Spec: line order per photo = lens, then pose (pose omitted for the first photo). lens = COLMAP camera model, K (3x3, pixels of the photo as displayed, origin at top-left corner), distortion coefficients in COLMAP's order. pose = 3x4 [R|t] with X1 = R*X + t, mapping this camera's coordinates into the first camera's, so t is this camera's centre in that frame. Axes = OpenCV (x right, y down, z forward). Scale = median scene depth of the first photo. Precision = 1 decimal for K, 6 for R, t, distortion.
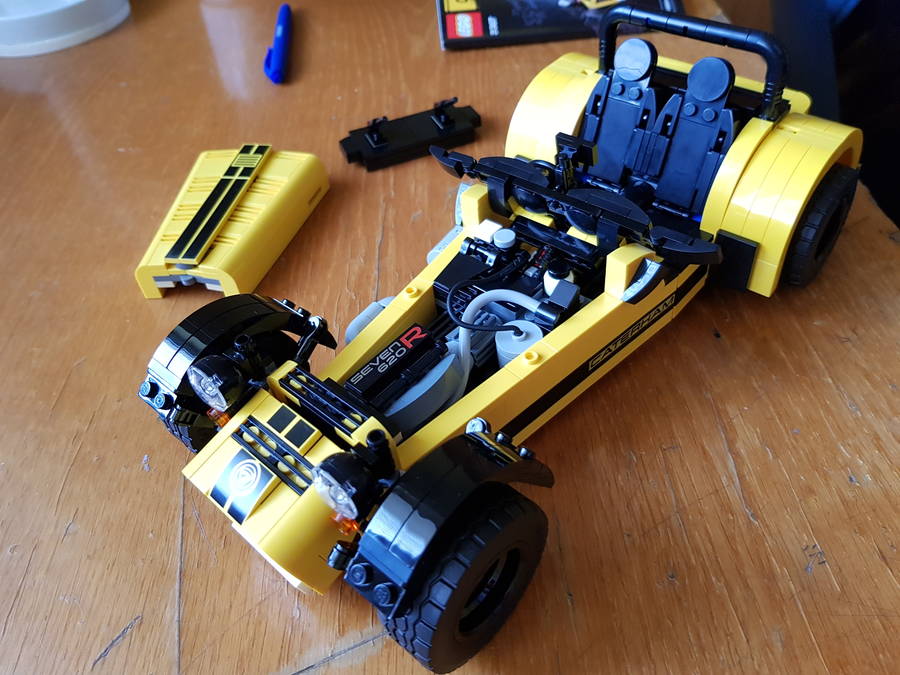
lens RADIAL K [[730.8, 0, 431.4], [0, 730.8, 337.2], [0, 0, 1]] dist [0.183736, 0.000306]
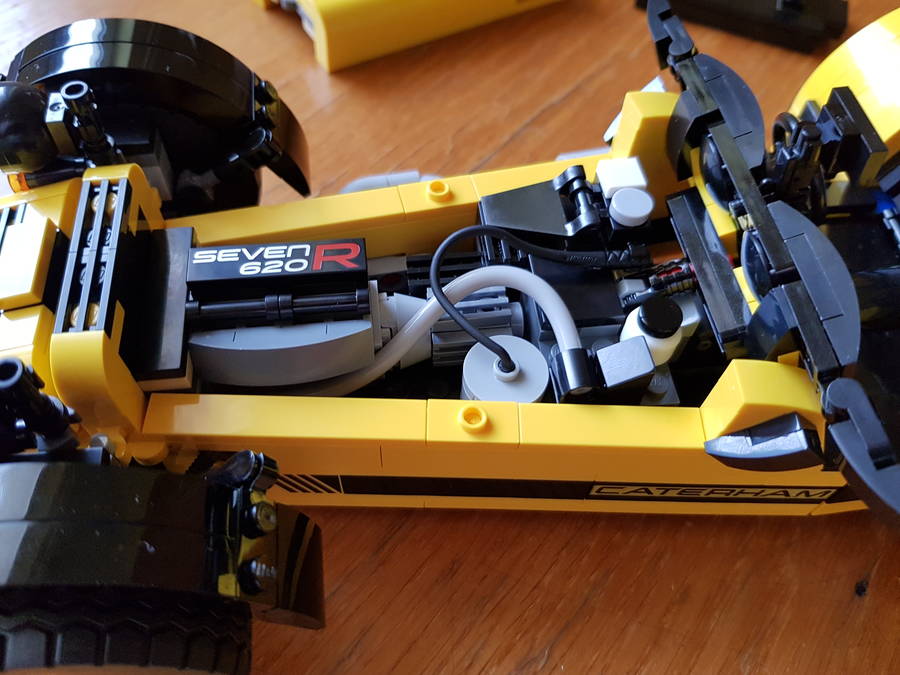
lens RADIAL K [[735.0, 0, 450.0], [0, 735.0, 337.5], [0, 0, 1]] dist [0.010608, 0.002622]
pose [[0.750613, 0.620134, -0.228065, 0.188389], [-0.553084, 0.778538, 0.296607, -0.152040], [0.361494, -0.096498, 0.927367, 0.467892]]
